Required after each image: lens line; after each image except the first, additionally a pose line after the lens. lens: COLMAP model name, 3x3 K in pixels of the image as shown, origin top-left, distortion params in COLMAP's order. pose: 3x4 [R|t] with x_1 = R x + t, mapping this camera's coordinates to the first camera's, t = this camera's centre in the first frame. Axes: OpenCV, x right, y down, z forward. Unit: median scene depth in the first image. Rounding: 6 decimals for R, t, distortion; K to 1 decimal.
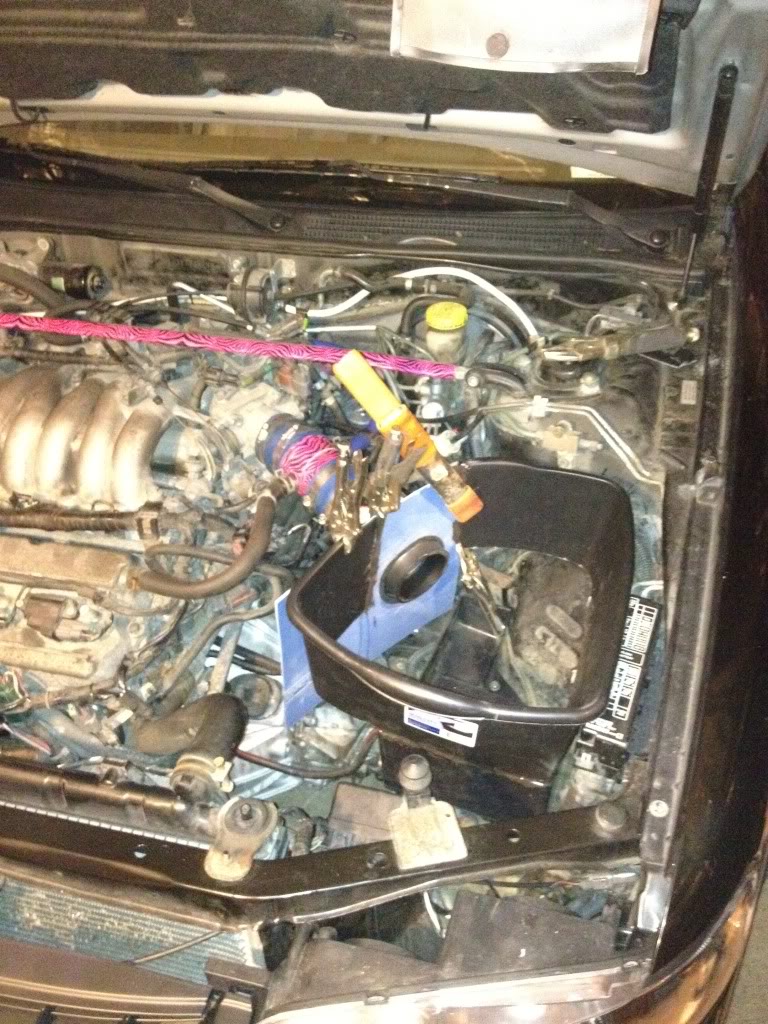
lens RADIAL K [[987.0, 0, 384.0], [0, 987.0, 512.0], [0, 0, 1]] dist [0.128698, -0.278214]
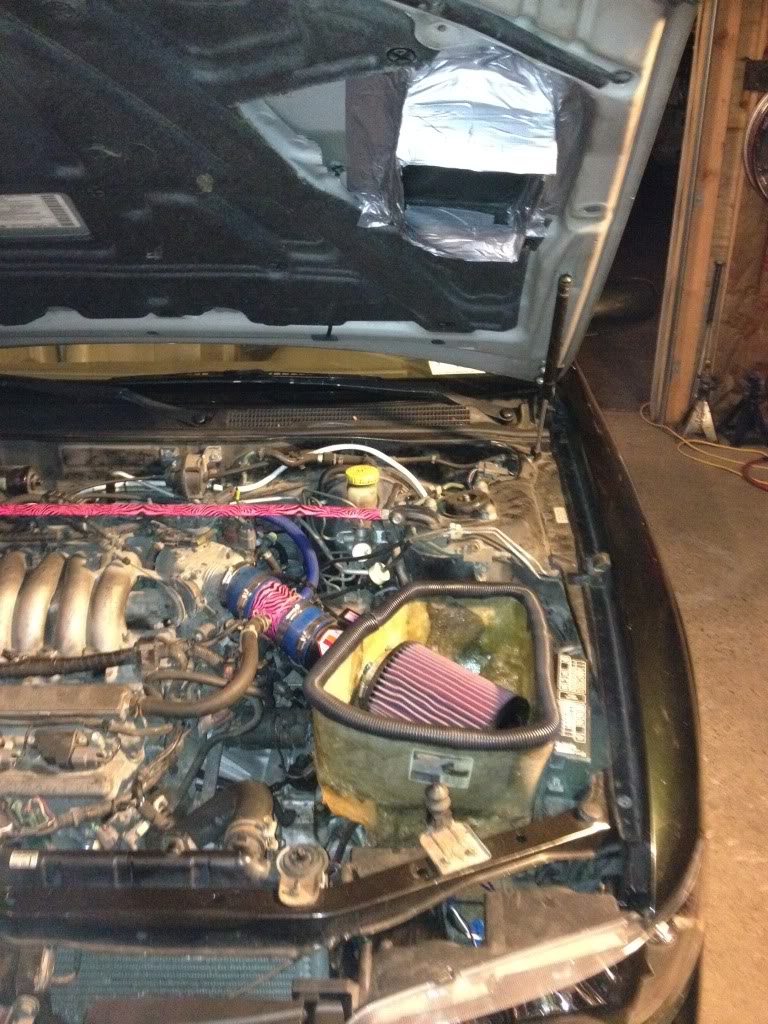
lens RADIAL K [[978.8, 0, 384.0], [0, 978.8, 512.0], [0, 0, 1]] dist [0.120899, -0.007895]
pose [[0.973182, -0.073290, 0.218048, -0.182873], [0.124101, 0.965388, -0.229399, 0.131348], [-0.193688, 0.250308, 0.948594, -0.150878]]
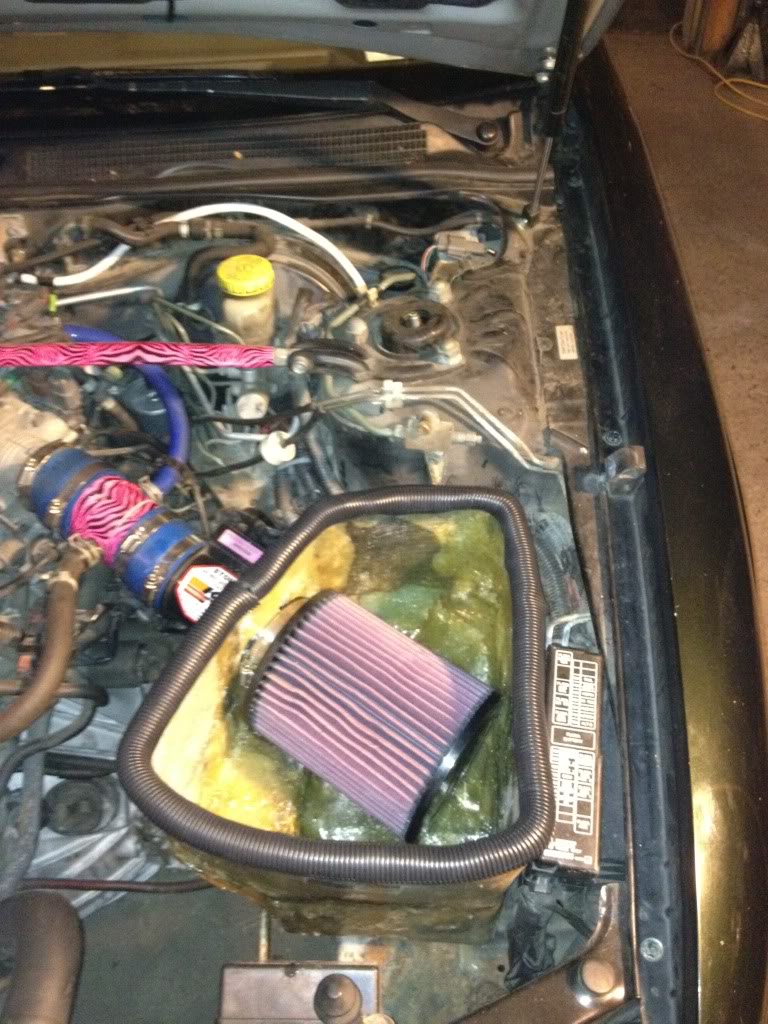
lens RADIAL K [[987.0, 0, 384.0], [0, 987.0, 512.0], [0, 0, 1]] dist [0.128698, -0.278214]
pose [[0.967764, -0.175713, 0.180438, -0.003204], [0.150642, 0.977983, 0.144420, -0.117969], [-0.201842, -0.112583, 0.972926, 0.228206]]
